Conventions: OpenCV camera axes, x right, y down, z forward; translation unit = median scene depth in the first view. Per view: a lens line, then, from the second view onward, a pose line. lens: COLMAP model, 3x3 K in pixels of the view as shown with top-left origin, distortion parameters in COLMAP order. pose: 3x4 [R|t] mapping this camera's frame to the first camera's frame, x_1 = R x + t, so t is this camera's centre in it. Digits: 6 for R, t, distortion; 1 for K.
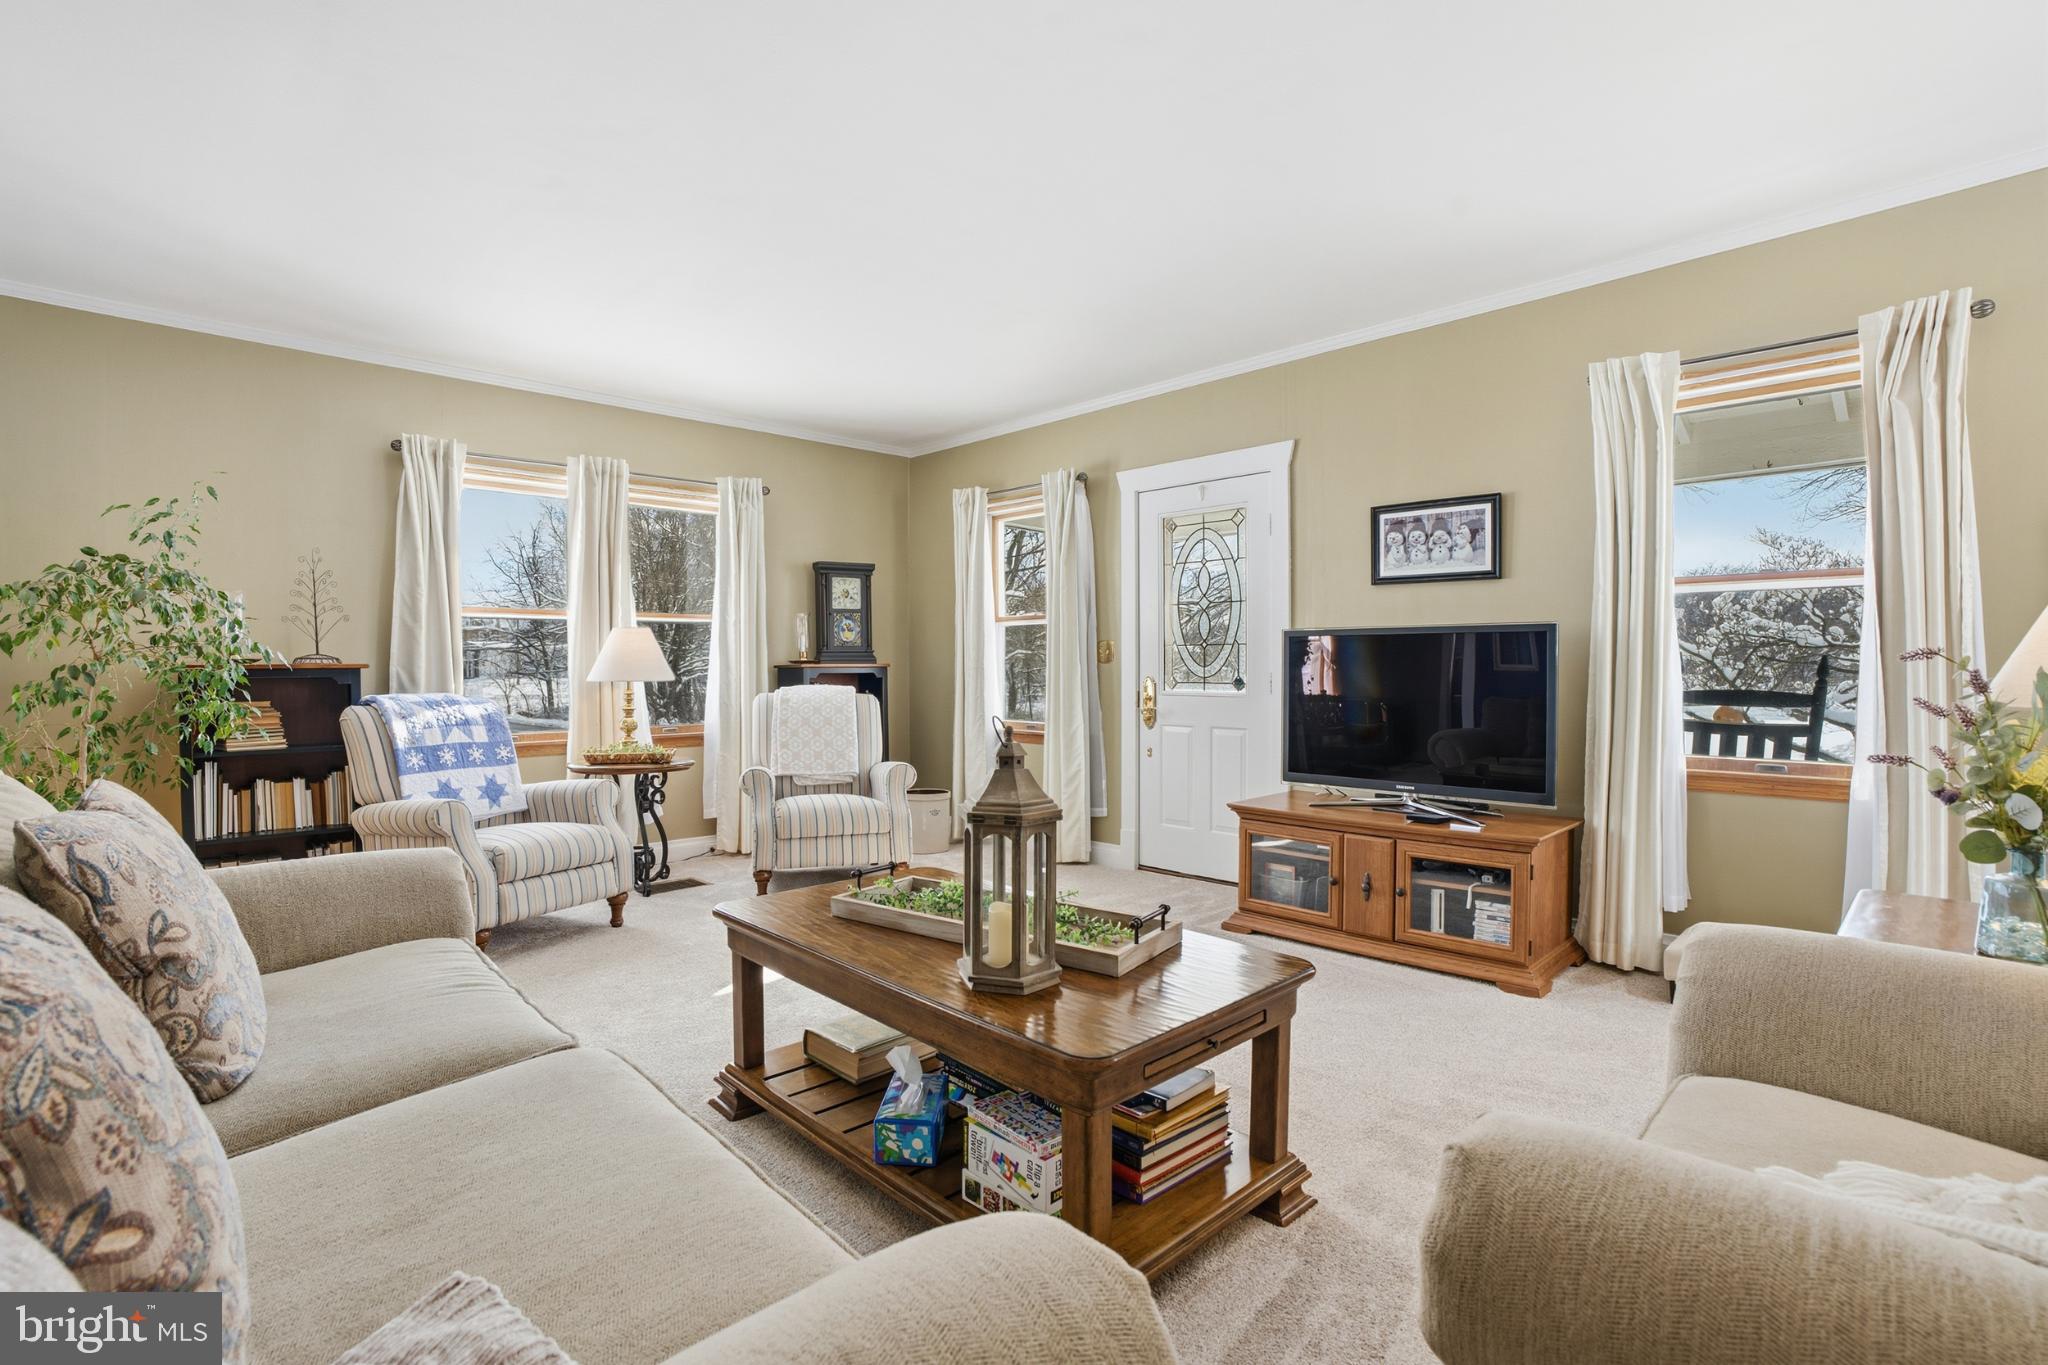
lens RADIAL K [[976.1, 0, 986.4], [0, 976.1, 690.4], [0, 0, 1]] dist [-0.057668, 0.020404]
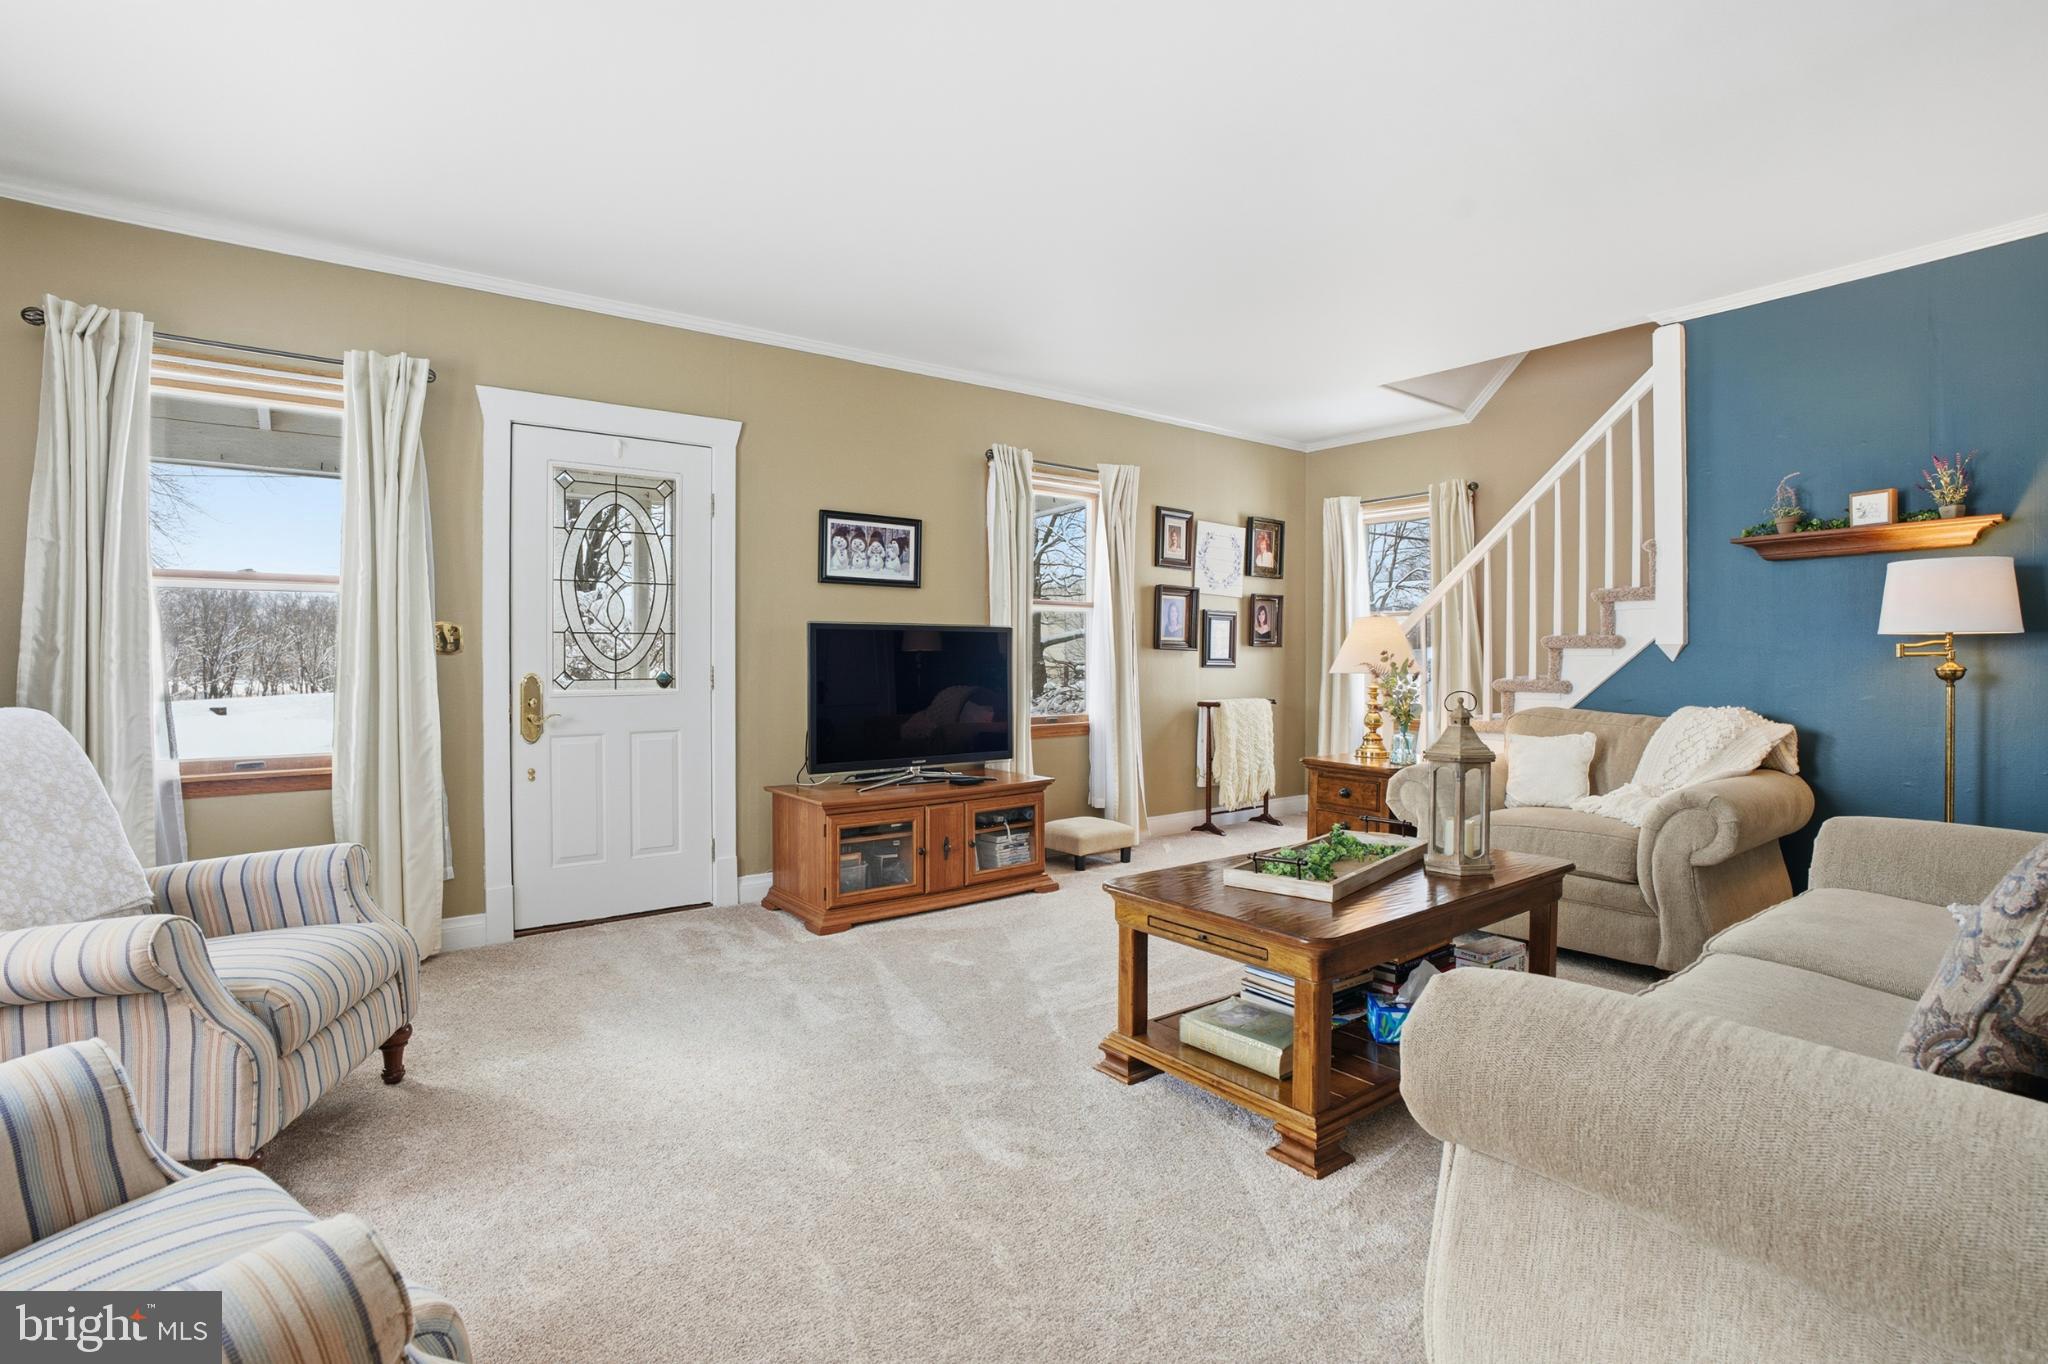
lens RADIAL K [[976.1, 0, 1023.1], [0, 976.1, 669.0], [0, 0, 1]] dist [-0.057668, 0.020404]
pose [[0.089282, -0.005491, 0.995991, -0.665658], [0.031046, 0.999514, 0.002728, -0.009704], [-0.995522, 0.030678, 0.089409, 0.698265]]
